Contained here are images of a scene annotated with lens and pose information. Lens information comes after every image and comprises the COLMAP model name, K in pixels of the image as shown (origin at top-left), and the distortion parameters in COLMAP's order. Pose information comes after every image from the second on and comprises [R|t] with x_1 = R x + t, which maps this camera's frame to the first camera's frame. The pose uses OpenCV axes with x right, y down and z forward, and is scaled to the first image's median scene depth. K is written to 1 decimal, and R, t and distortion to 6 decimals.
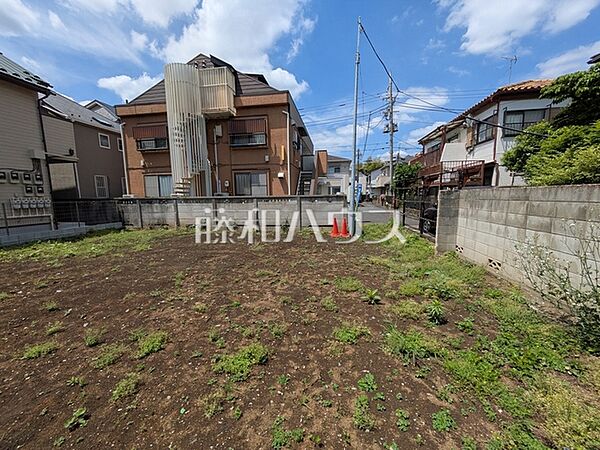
lens RADIAL K [[235.9, 0, 300.0], [0, 235.9, 225.0], [0, 0, 1]] dist [-0.001647, -0.000204]
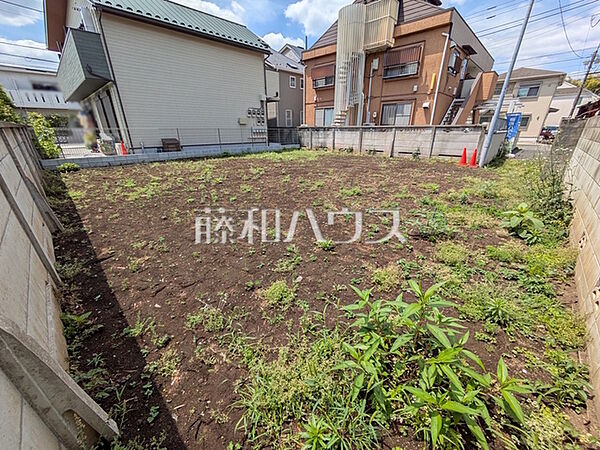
lens RADIAL K [[235.9, 0, 300.0], [0, 235.9, 225.0], [0, 0, 1]] dist [-0.001647, -0.000204]
pose [[0.817471, 0.228495, -0.528707, 0.139452], [-0.080262, 0.954178, 0.288274, 0.043964], [0.570350, -0.193220, 0.798352, -0.272872]]
